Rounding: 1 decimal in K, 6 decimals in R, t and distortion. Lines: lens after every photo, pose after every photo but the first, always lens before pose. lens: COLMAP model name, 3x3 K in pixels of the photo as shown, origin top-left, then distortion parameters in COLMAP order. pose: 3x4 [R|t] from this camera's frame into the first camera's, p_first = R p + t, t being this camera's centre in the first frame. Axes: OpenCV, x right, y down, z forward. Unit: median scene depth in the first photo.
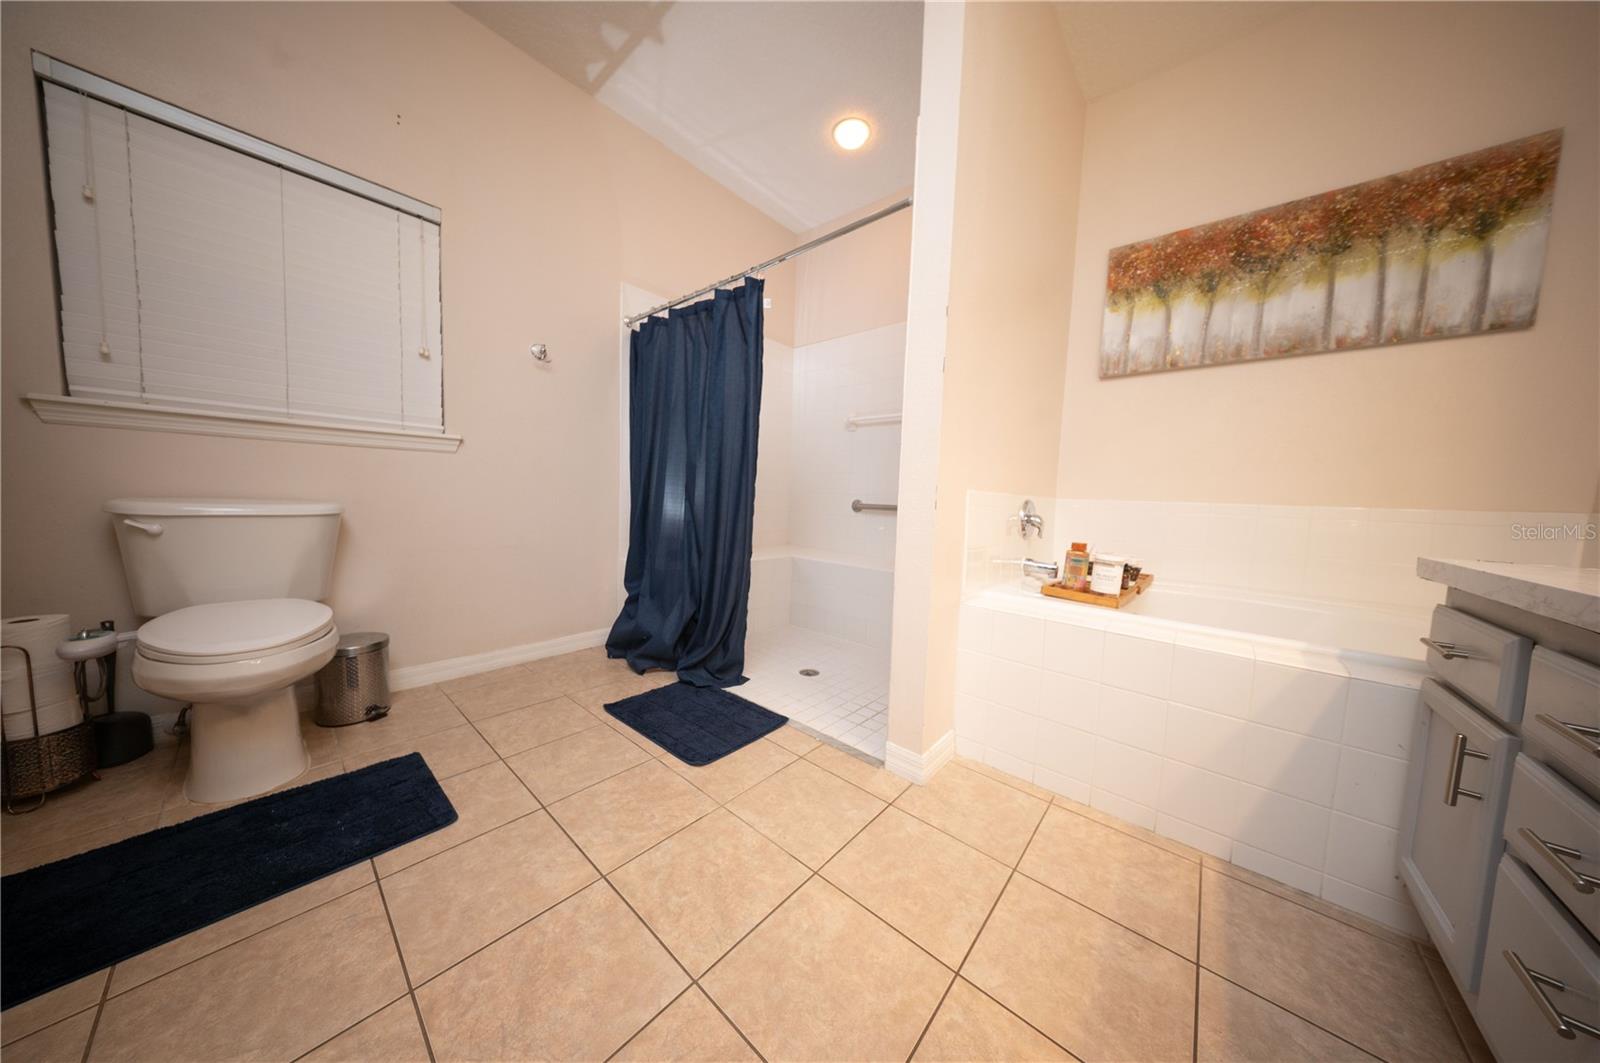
lens RADIAL K [[469.9, 0, 799.8], [0, 469.9, 529.9], [0, 0, 1]] dist [-0.001588, -0.000008]
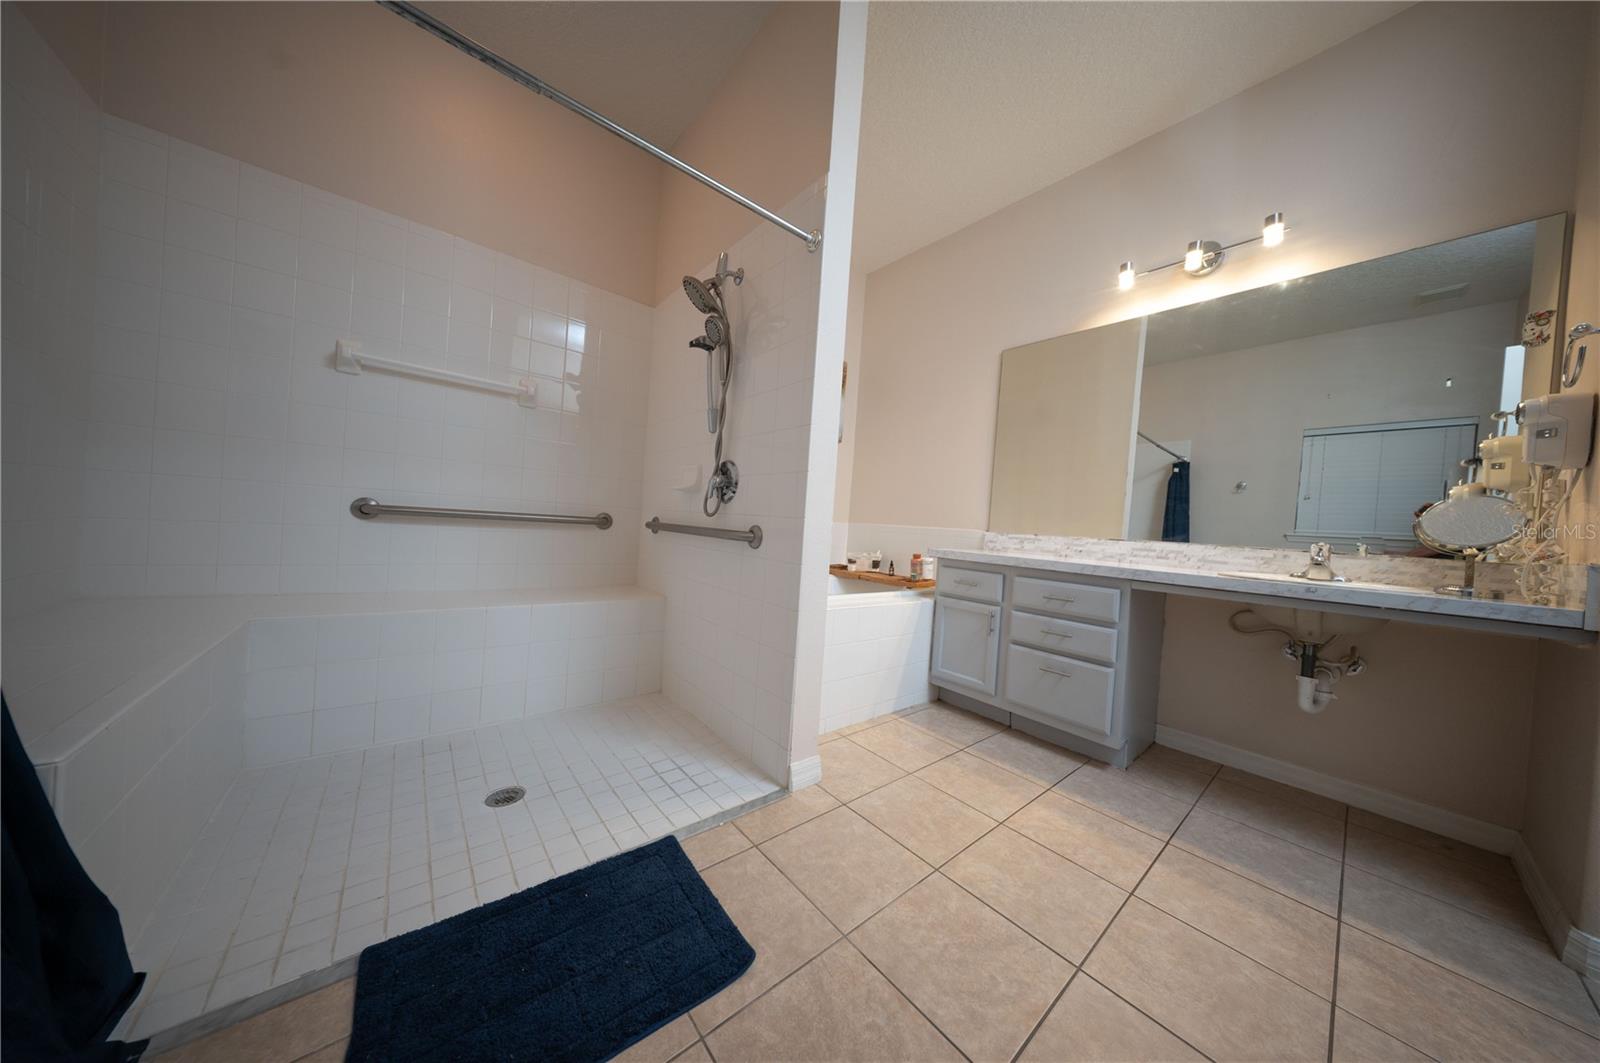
lens RADIAL K [[469.9, 0, 804.2], [0, 469.9, 526.0], [0, 0, 1]] dist [-0.001588, -0.000008]
pose [[0.154553, -0.031720, 0.987475, -0.784362], [0.008478, 0.999490, 0.030779, -0.091835], [-0.987948, 0.003615, 0.154743, 0.811687]]
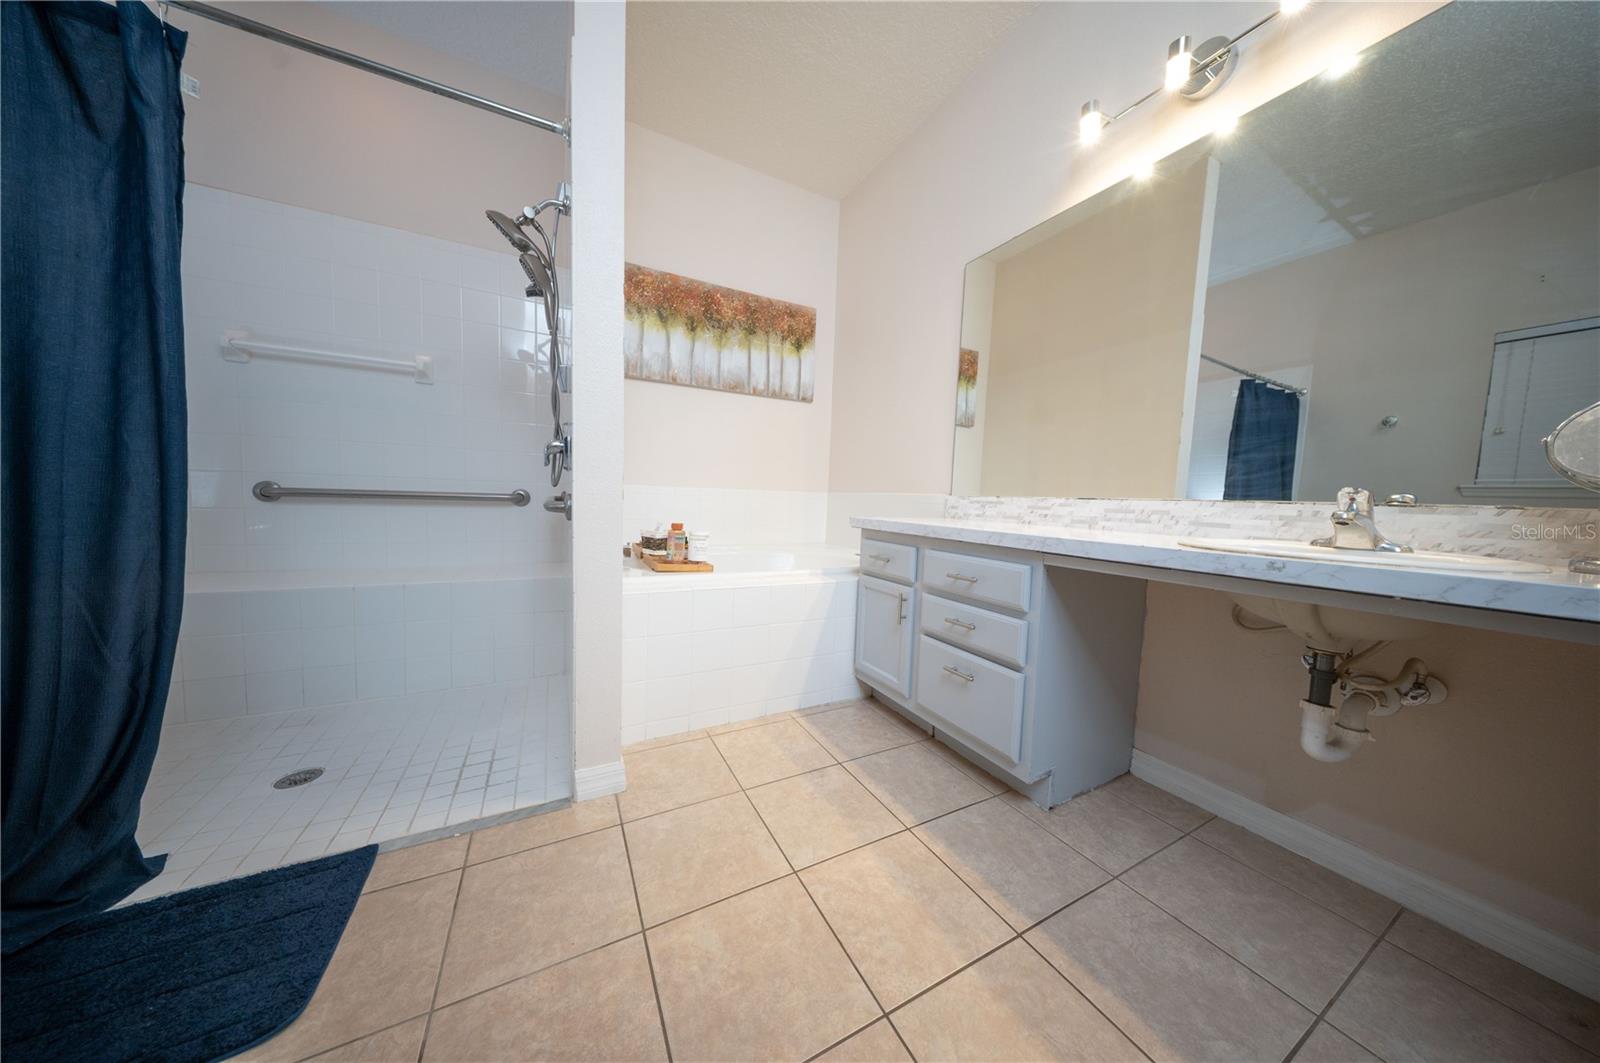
lens RADIAL K [[469.9, 0, 805.1], [0, 469.9, 528.6], [0, 0, 1]] dist [-0.001588, -0.000008]
pose [[0.356261, -0.089422, 0.930098, -0.424921], [0.045944, 0.995882, 0.078149, -0.040435], [-0.933256, 0.014891, 0.358903, 0.289368]]
